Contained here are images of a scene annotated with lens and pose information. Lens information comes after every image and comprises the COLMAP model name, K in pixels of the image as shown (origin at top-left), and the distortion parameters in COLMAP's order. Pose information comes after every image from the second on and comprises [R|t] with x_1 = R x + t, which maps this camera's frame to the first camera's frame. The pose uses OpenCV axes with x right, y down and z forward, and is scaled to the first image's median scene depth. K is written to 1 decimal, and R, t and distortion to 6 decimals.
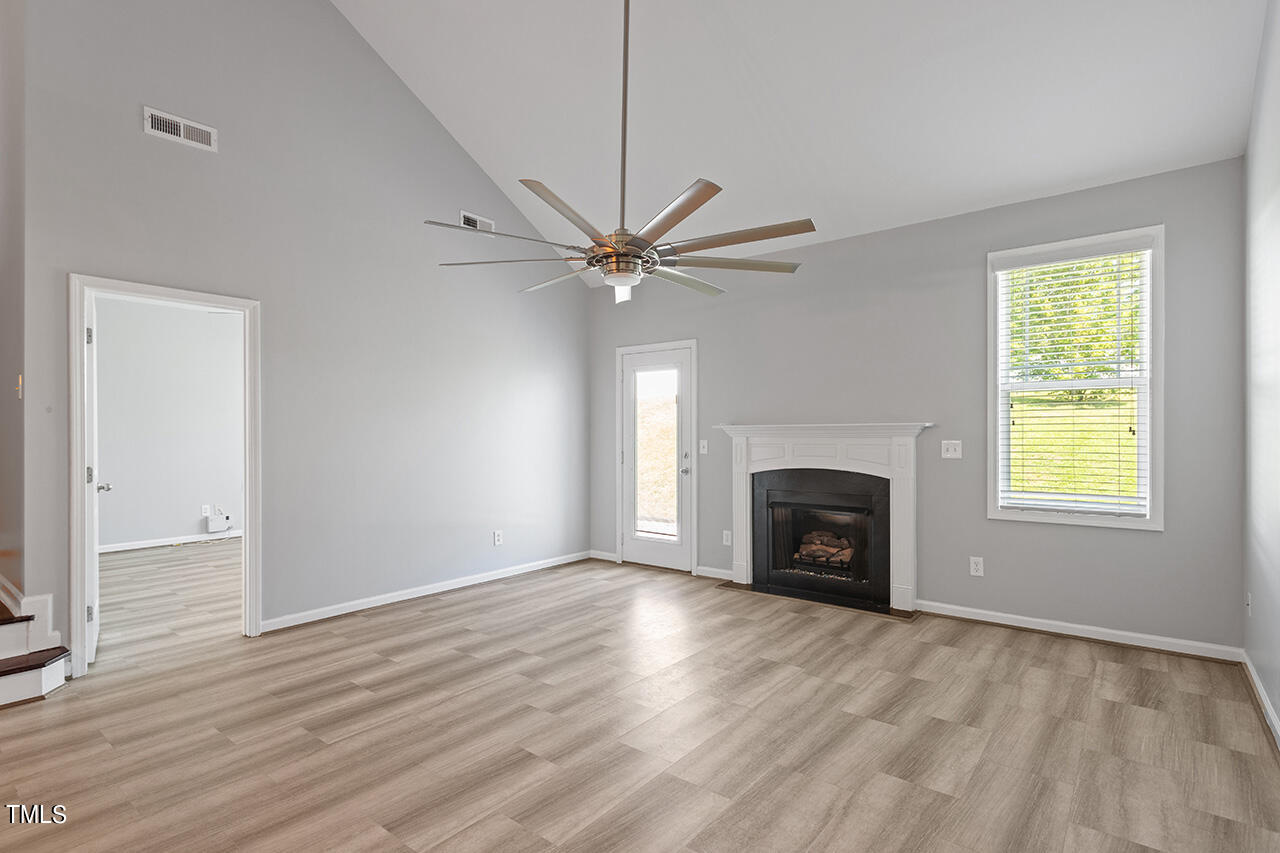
lens RADIAL K [[619.5, 0, 648.1], [0, 619.5, 433.1], [0, 0, 1]] dist [-0.000636, 0.001490]
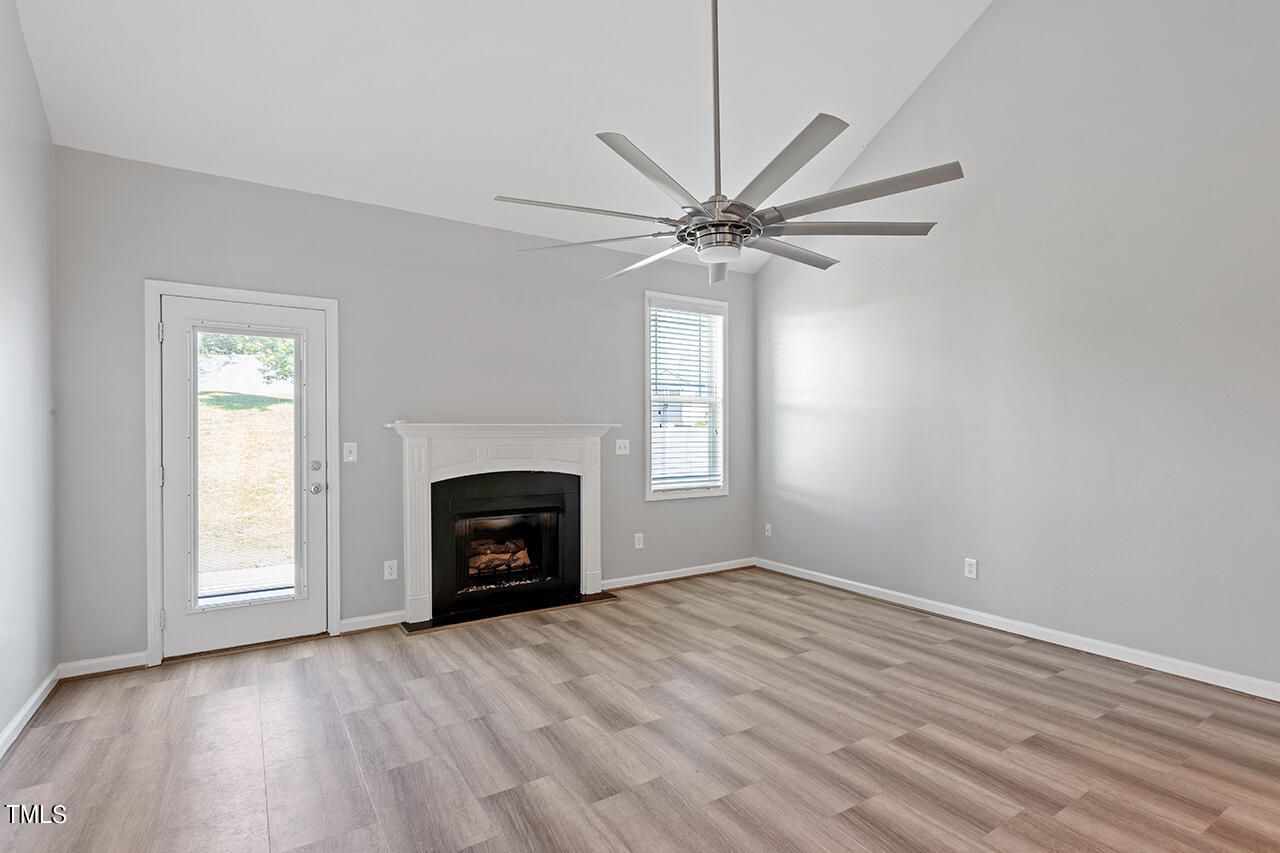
lens RADIAL K [[619.5, 0, 648.1], [0, 619.5, 433.1], [0, 0, 1]] dist [-0.000636, 0.001490]
pose [[0.320795, 0.002279, 0.947146, -0.644934], [-0.000058, 0.999997, -0.002387, 0.002440], [-0.947149, 0.000711, 0.320794, 0.589828]]
